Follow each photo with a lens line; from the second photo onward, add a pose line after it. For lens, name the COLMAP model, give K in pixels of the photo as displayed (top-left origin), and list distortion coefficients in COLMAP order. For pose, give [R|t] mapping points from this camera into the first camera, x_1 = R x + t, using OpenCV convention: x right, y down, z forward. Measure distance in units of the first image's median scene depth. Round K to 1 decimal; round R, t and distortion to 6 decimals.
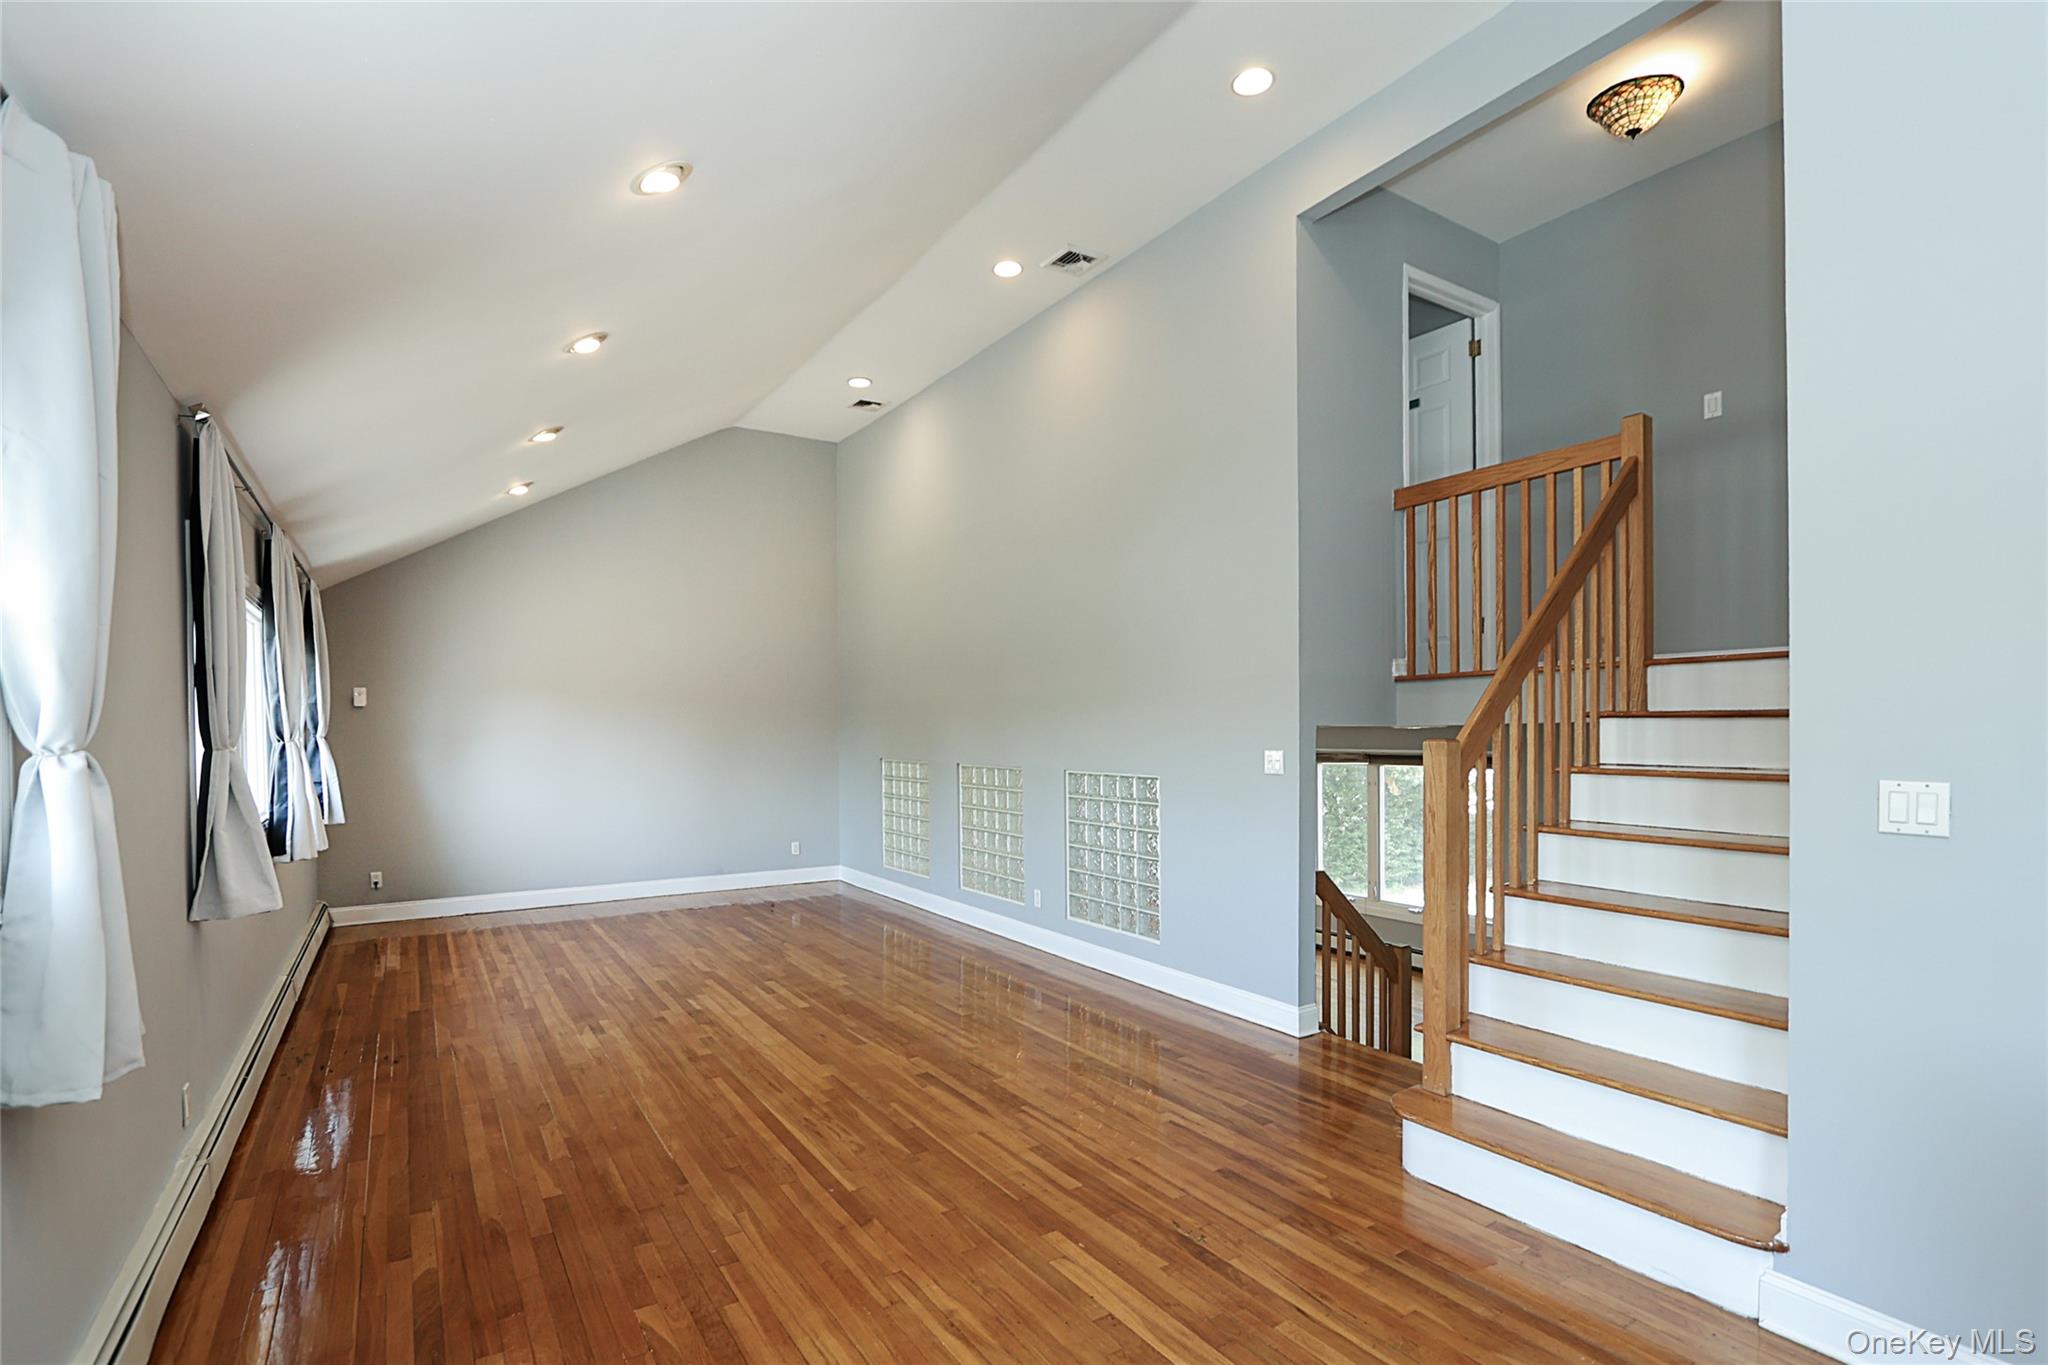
lens RADIAL K [[979.9, 0, 1054.4], [0, 979.9, 731.3], [0, 0, 1]] dist [-0.030046, 0.000197]
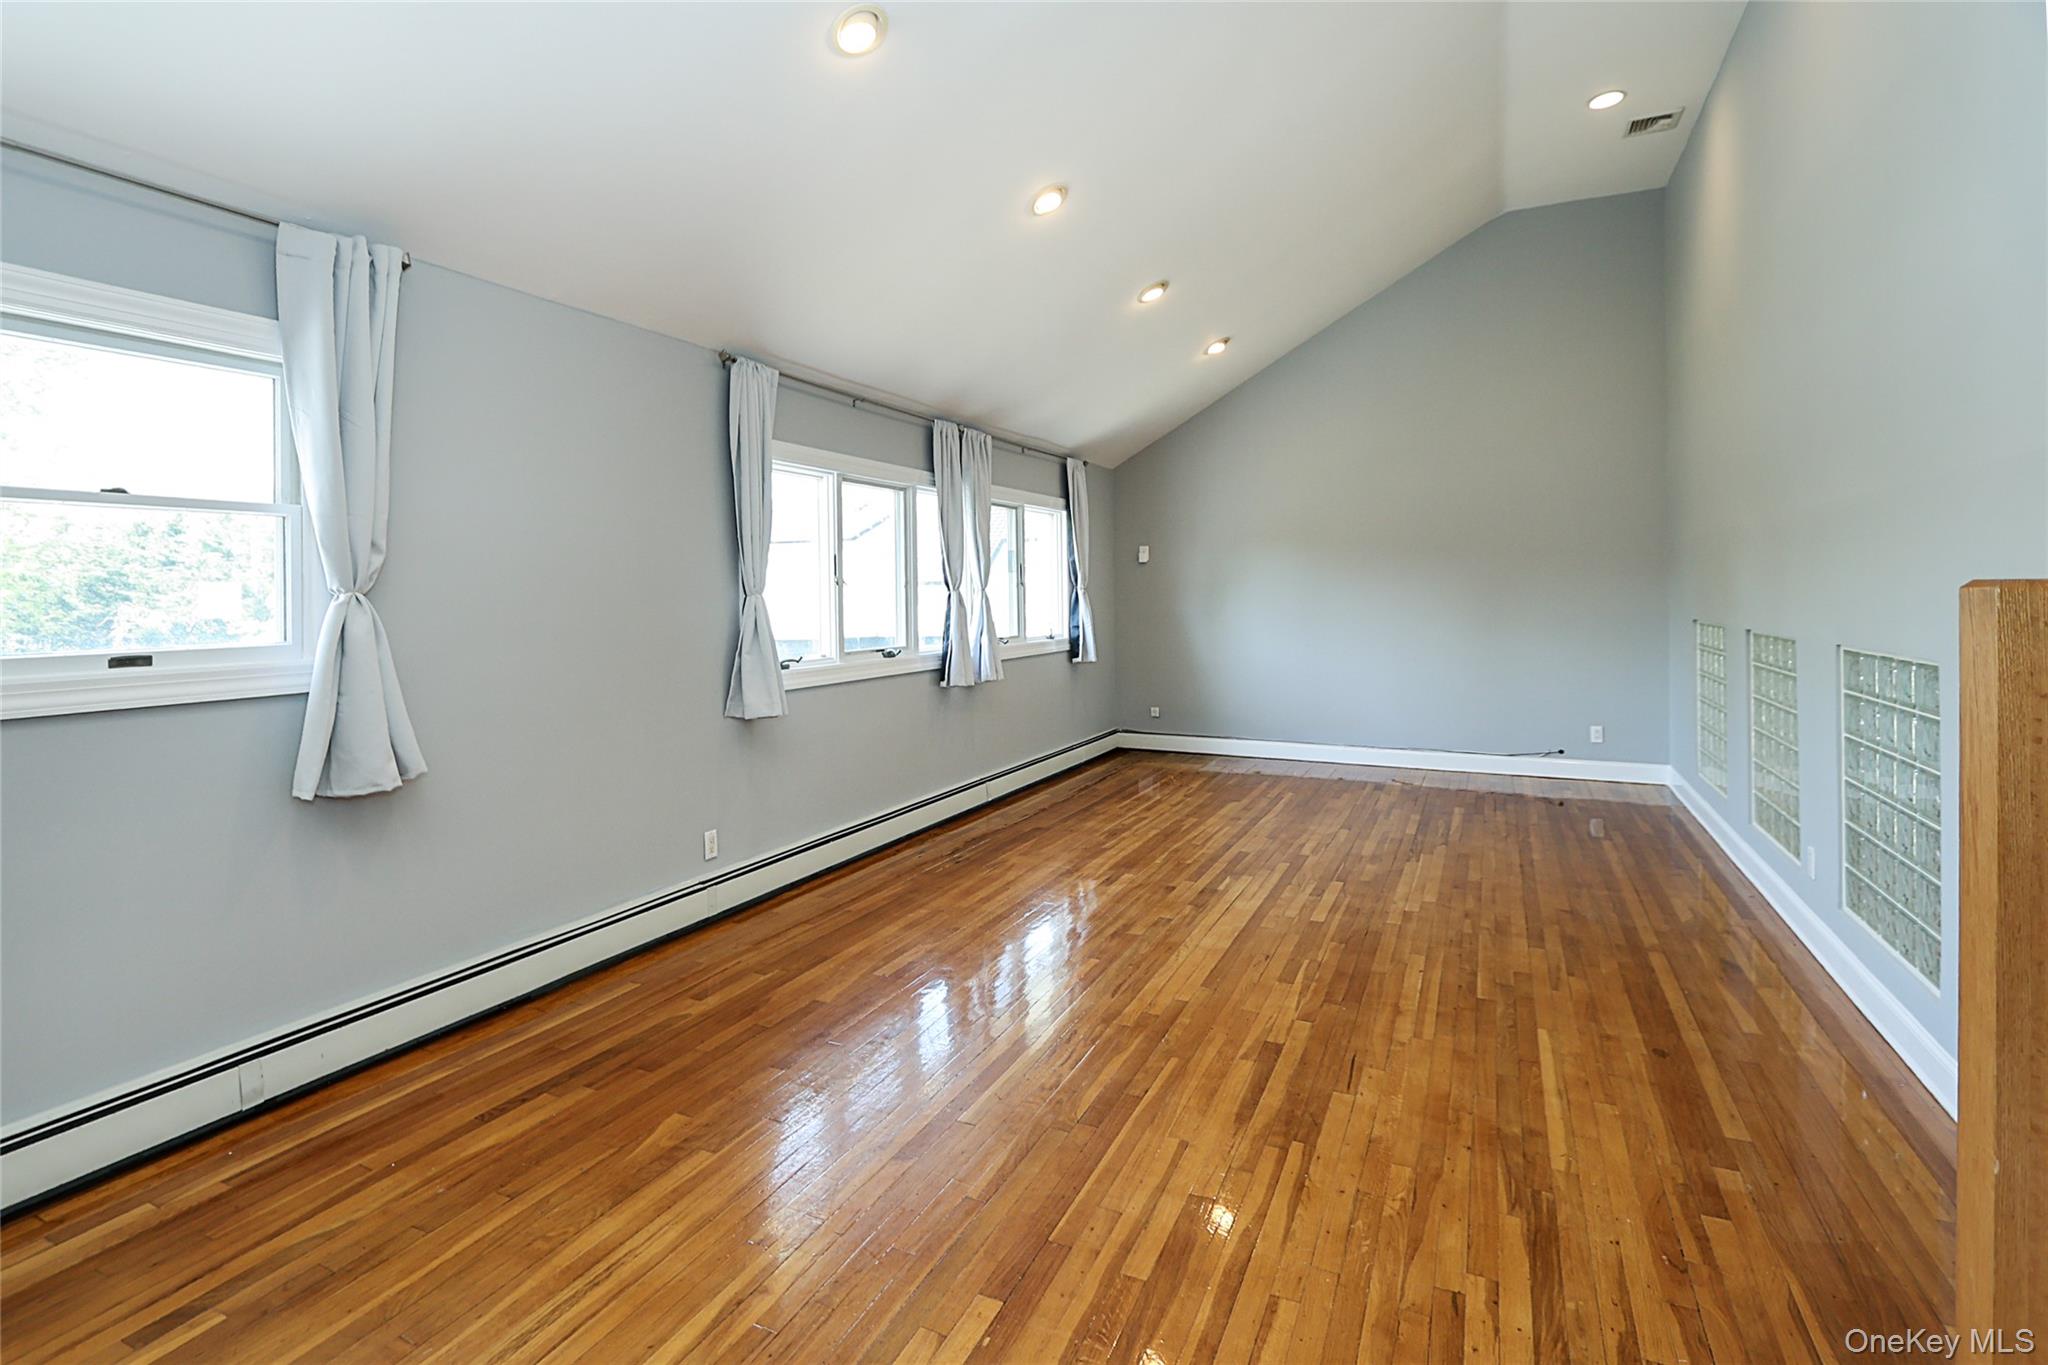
lens RADIAL K [[1011.2, 0, 1025.9], [0, 1011.2, 596.3], [0, 0, 1]] dist [-0.012750, 0.000357]
pose [[0.490204, 0.005959, -0.871587, 0.373437], [0.002051, 0.999966, 0.007990, 0.006461], [0.871605, -0.005705, 0.490175, 0.401595]]
